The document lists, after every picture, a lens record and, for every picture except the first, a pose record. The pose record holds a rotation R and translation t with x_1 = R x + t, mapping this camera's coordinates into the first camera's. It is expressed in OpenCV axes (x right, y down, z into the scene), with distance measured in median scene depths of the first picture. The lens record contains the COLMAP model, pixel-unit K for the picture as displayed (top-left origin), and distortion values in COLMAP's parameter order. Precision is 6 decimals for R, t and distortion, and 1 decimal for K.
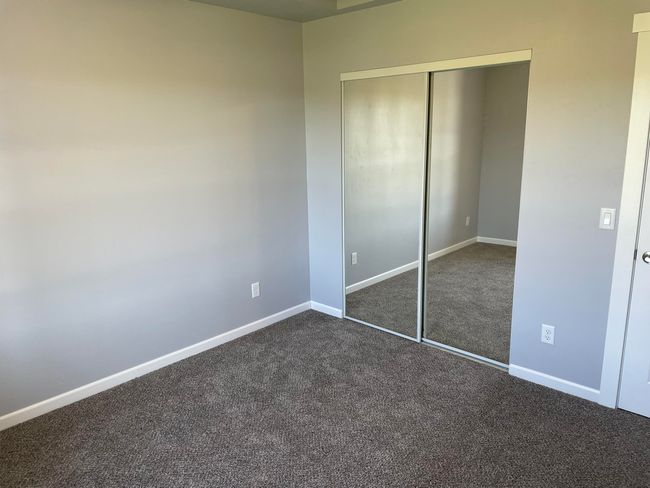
lens RADIAL K [[497.2, 0, 325.0], [0, 497.2, 244.0], [0, 0, 1]] dist [0.083796, -0.090713]
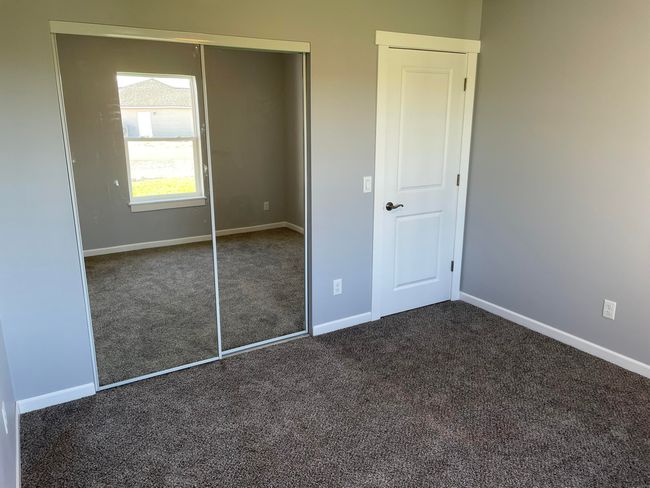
lens RADIAL K [[497.2, 0, 325.0], [0, 497.2, 244.0], [0, 0, 1]] dist [0.083796, -0.090713]
pose [[0.245797, -0.202388, 0.947957, -0.685438], [0.222342, 0.963657, 0.148089, -0.106085], [-0.943476, 0.174371, 0.281864, 0.671145]]
